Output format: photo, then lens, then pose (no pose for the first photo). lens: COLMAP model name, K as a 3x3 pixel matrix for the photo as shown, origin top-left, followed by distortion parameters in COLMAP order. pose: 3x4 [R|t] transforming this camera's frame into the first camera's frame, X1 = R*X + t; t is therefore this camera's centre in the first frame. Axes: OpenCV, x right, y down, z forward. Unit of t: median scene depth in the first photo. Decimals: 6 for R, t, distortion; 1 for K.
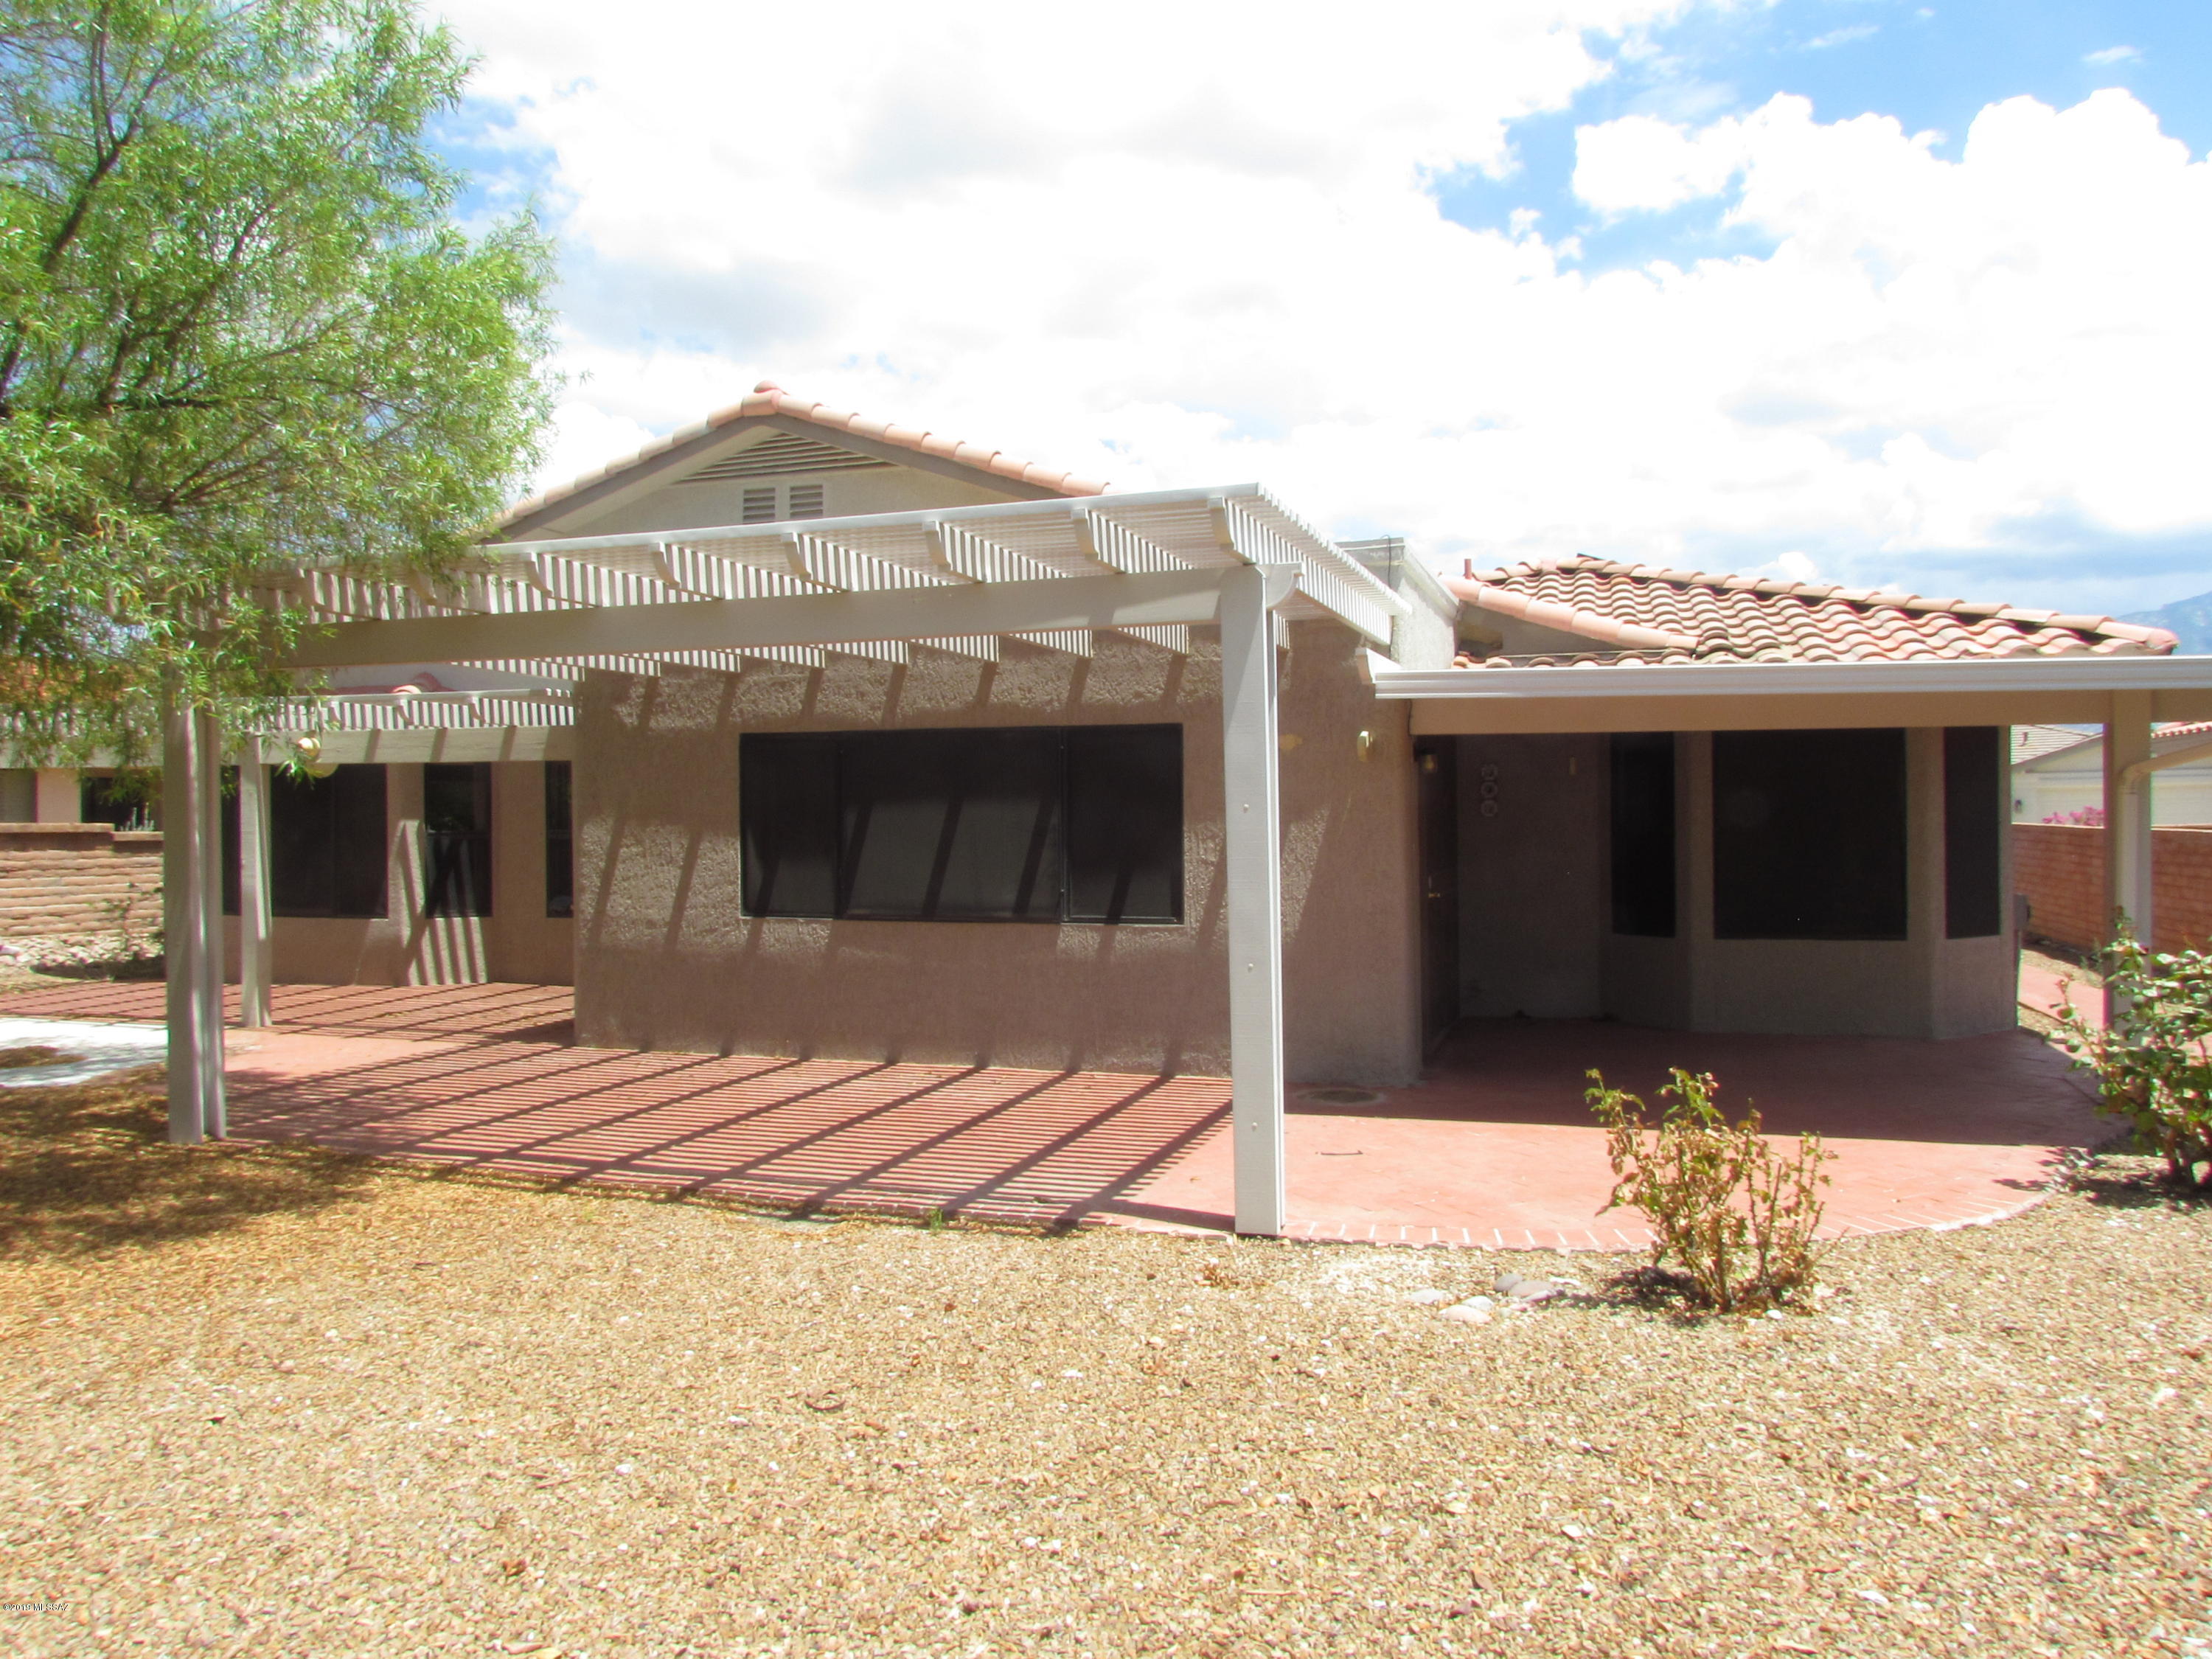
lens RADIAL K [[1551.6, 0, 1113.2], [0, 1551.6, 840.2], [0, 0, 1]] dist [-0.046200, 0.032706]
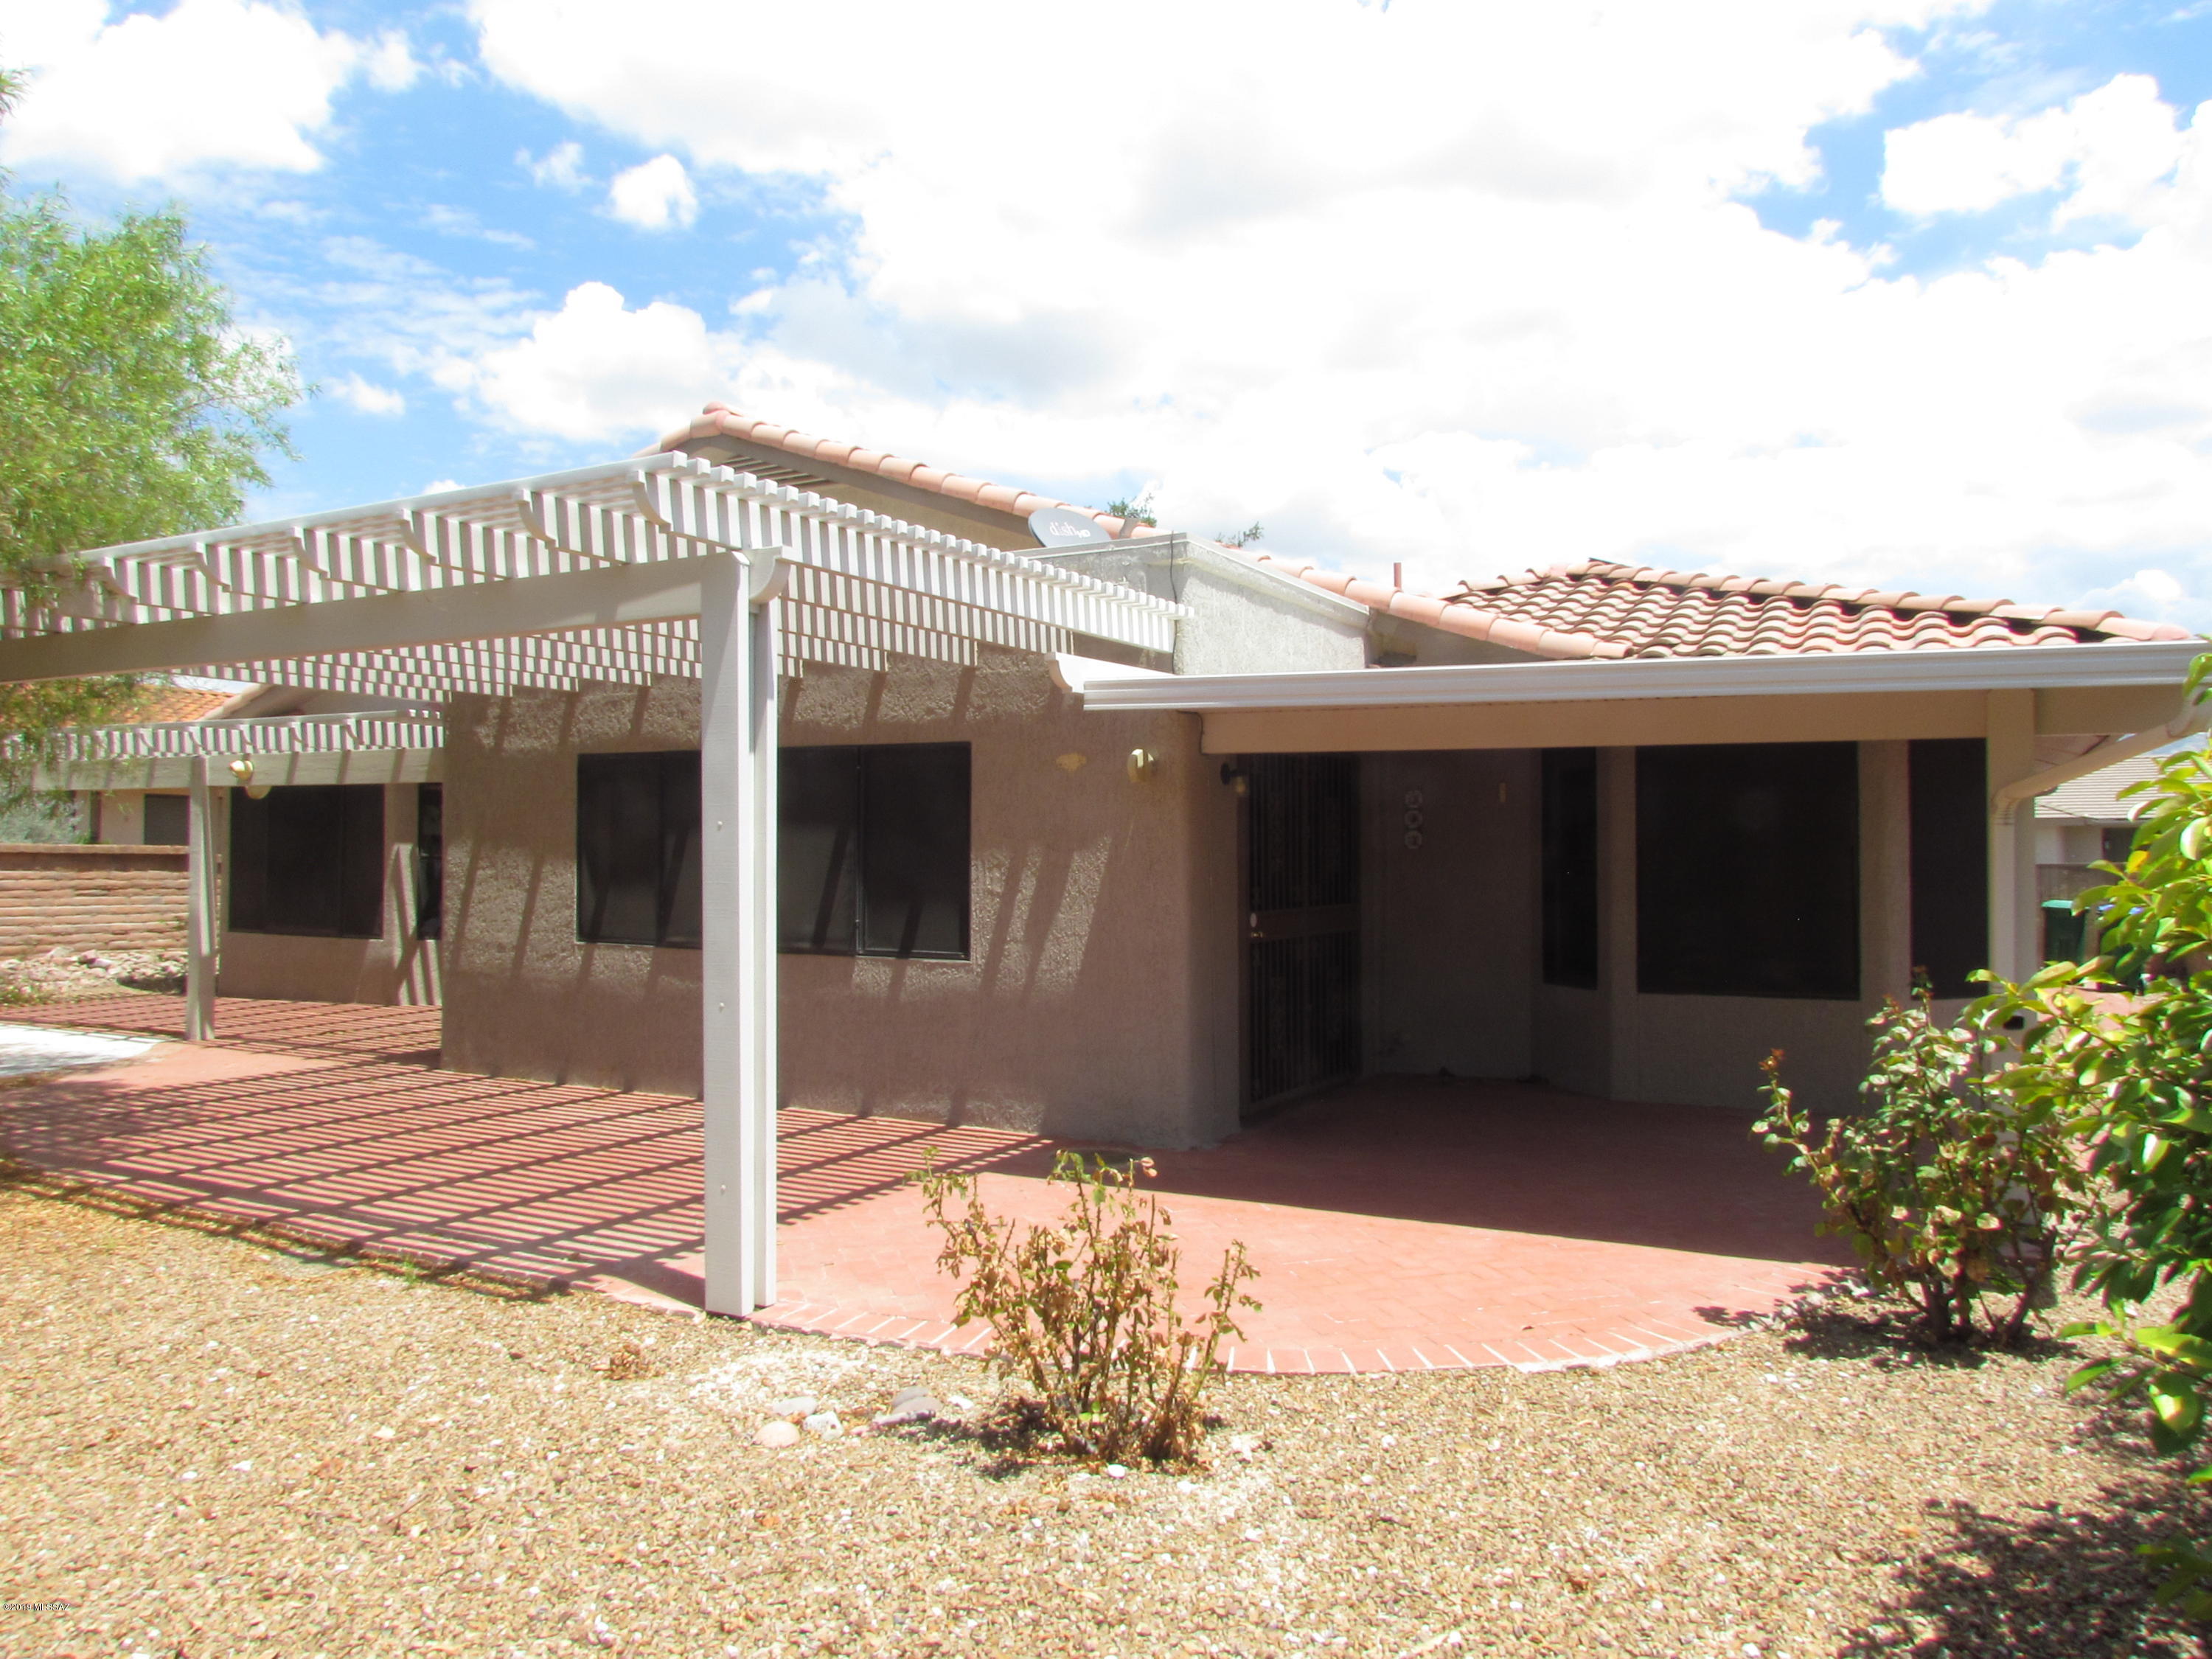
lens RADIAL K [[1551.6, 0, 1113.2], [0, 1551.6, 840.2], [0, 0, 1]] dist [-0.046200, 0.032706]
pose [[0.983616, 0.010034, -0.179997, 0.286423], [-0.014607, 0.999603, -0.024098, 0.003968], [0.179684, 0.026332, 0.983372, 0.111947]]
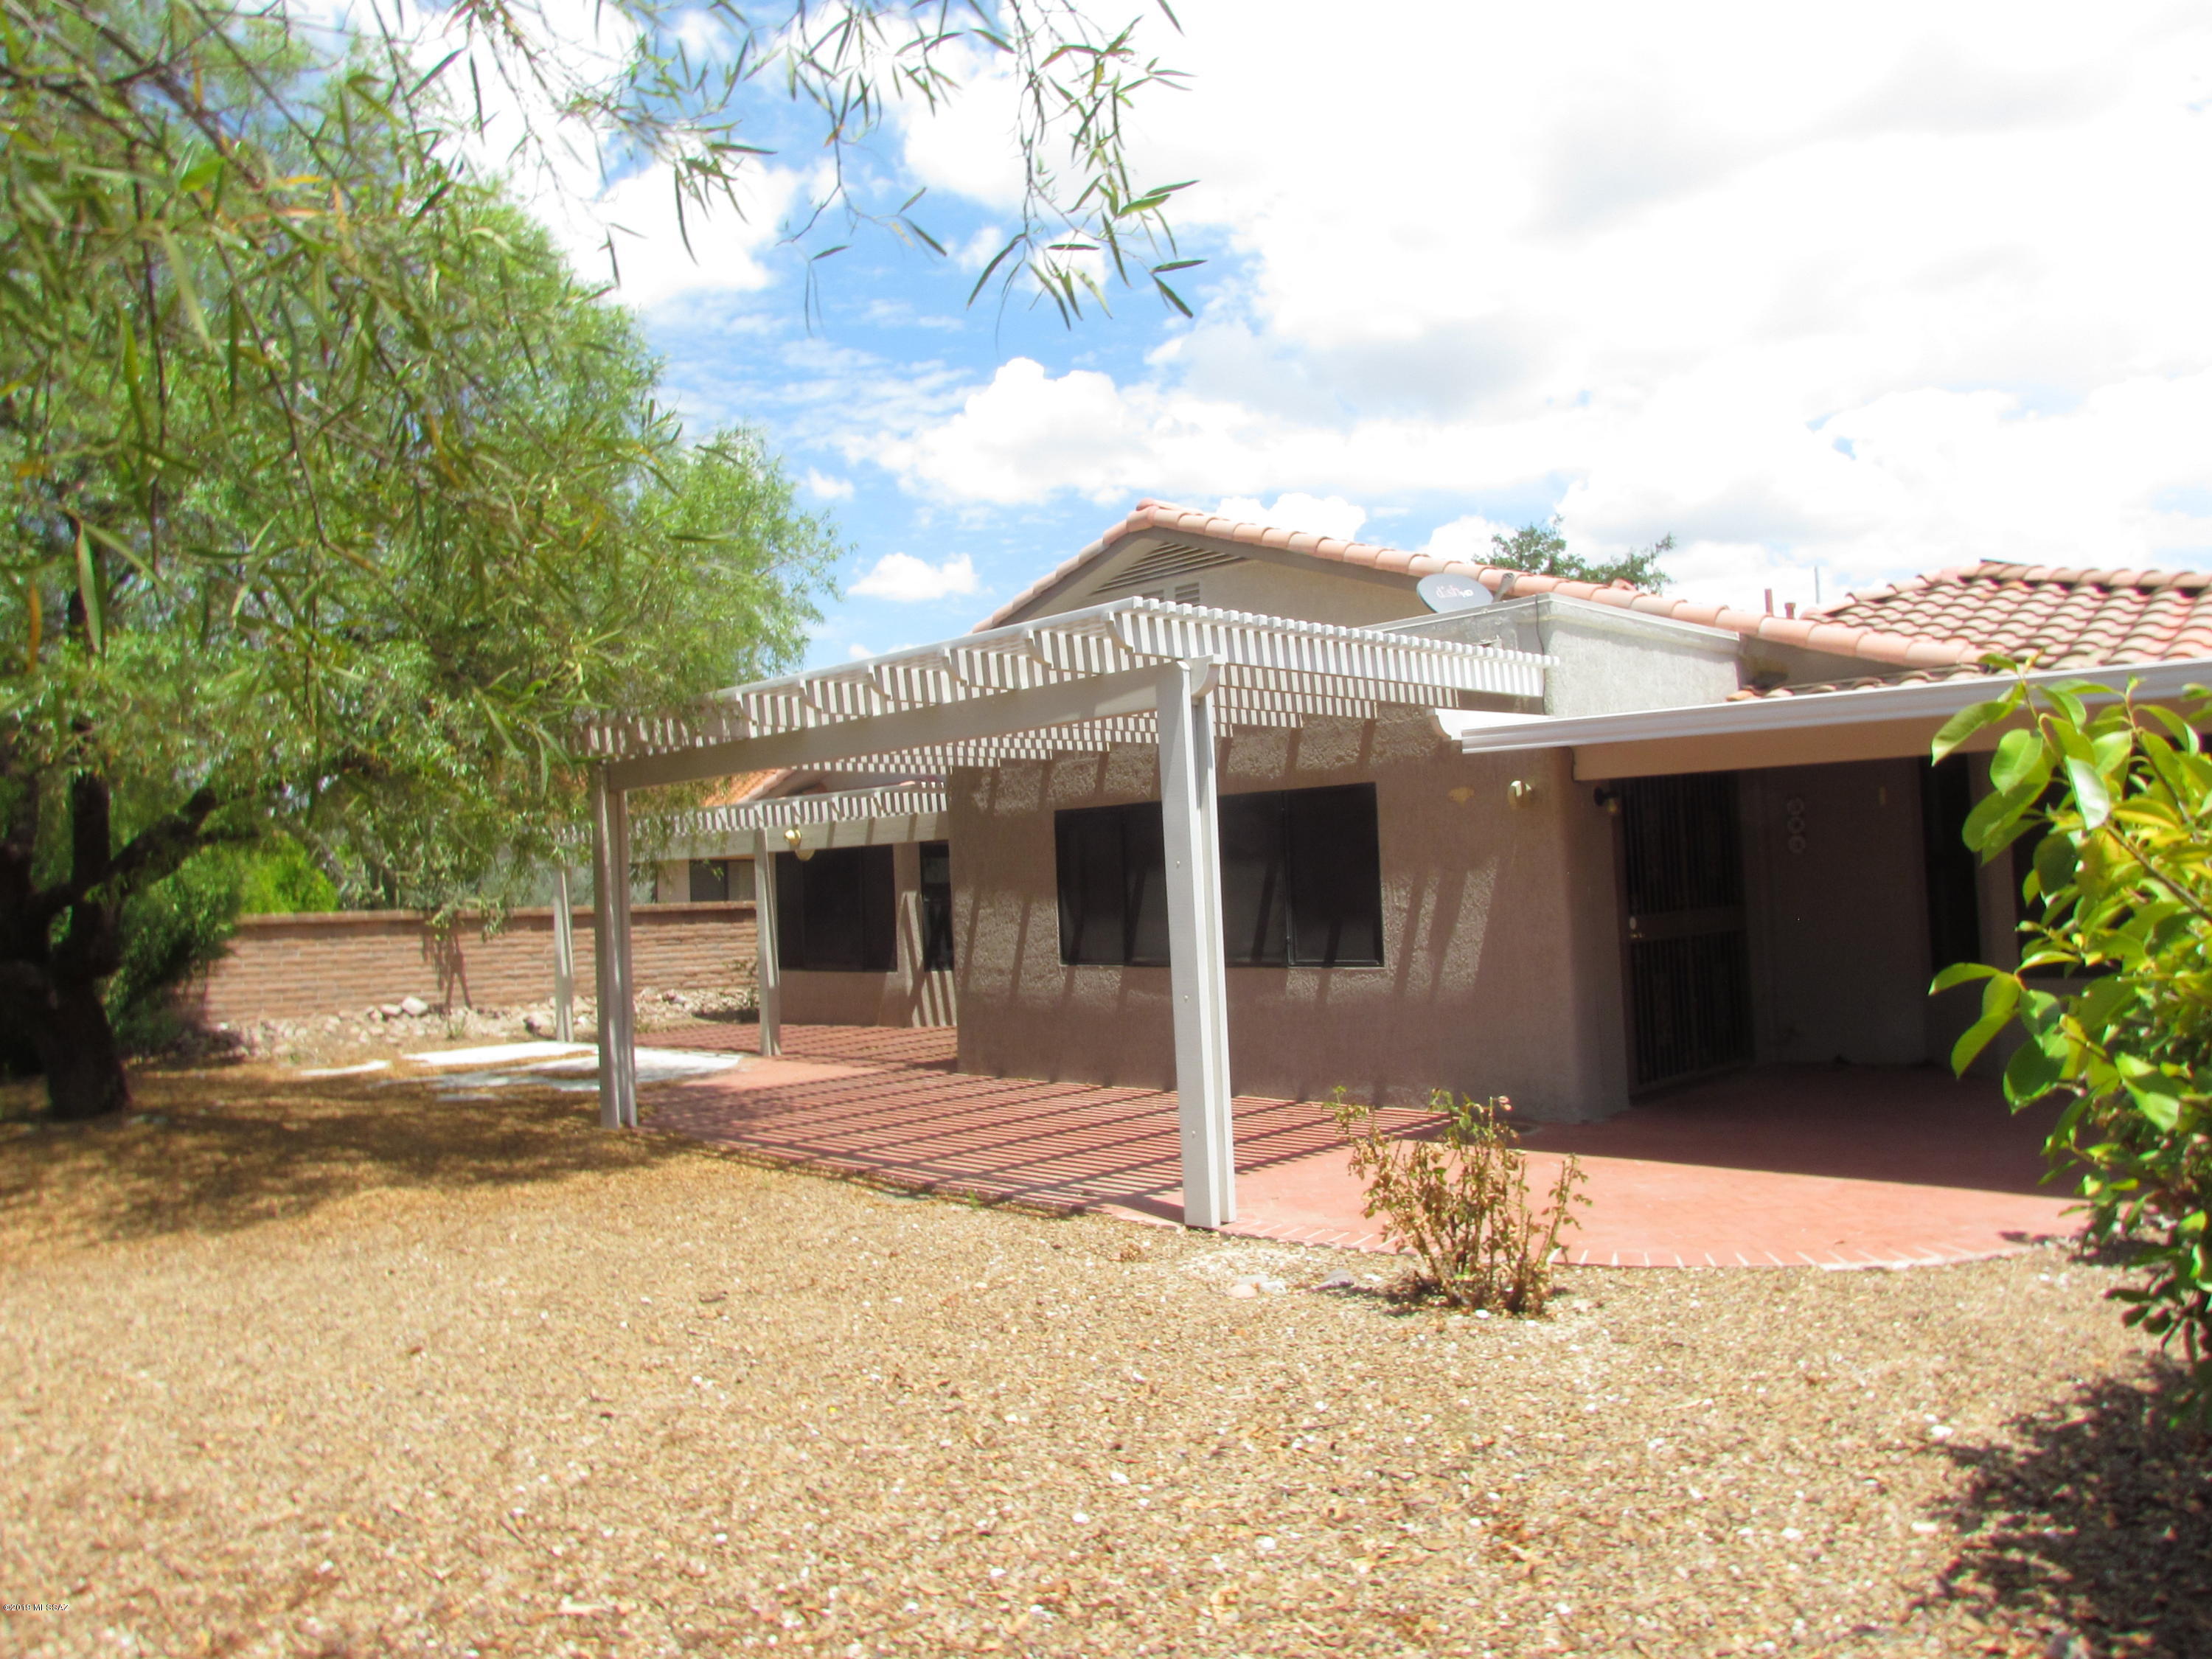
lens RADIAL K [[1548.2, 0, 1116.8], [0, 1548.2, 853.0], [0, 0, 1]] dist [-0.022305, -0.000518]
pose [[0.896216, -0.041049, -0.441714, 0.351181], [0.028298, 0.998972, -0.035421, 0.007427], [0.442714, 0.019246, 0.896456, -0.050605]]
